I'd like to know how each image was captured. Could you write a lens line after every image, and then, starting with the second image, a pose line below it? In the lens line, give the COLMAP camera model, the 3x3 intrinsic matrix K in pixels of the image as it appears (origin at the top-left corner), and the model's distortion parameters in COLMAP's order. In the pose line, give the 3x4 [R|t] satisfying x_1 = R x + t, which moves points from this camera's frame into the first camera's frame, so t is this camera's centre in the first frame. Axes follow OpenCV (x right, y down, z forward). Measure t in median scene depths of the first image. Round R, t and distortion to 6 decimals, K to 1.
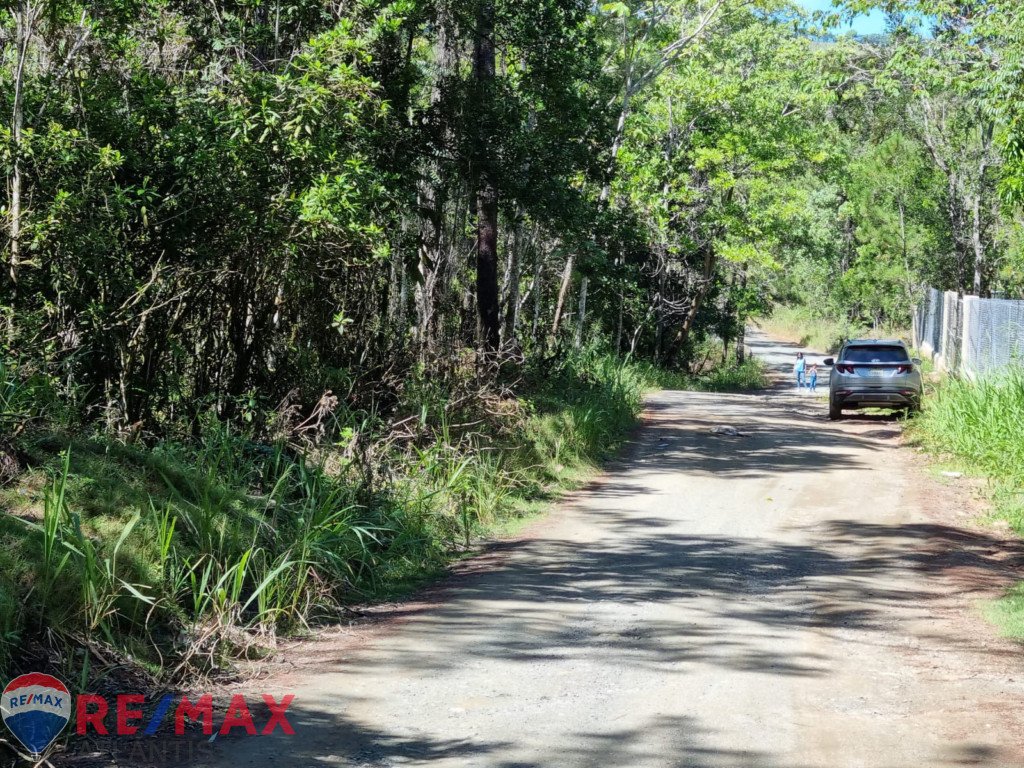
lens RADIAL K [[2084.5, 0, 512.0], [0, 2084.5, 384.0], [0, 0, 1]] dist [0.039577, 0.017118]
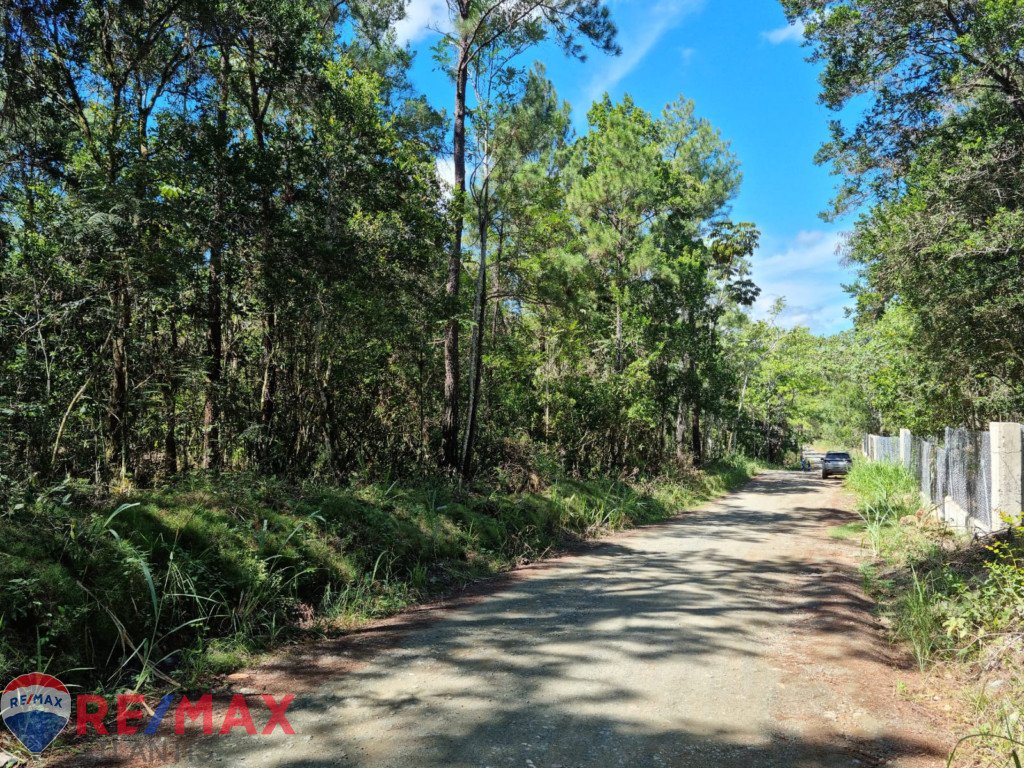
lens RADIAL K [[2084.5, 0, 512.0], [0, 2084.5, 384.0], [0, 0, 1]] dist [0.039577, 0.017118]
pose [[0.959044, -0.025107, -0.282141, 0.645592], [0.004742, 0.997347, -0.072634, 0.108533], [0.283216, 0.068322, 0.956620, -2.204360]]
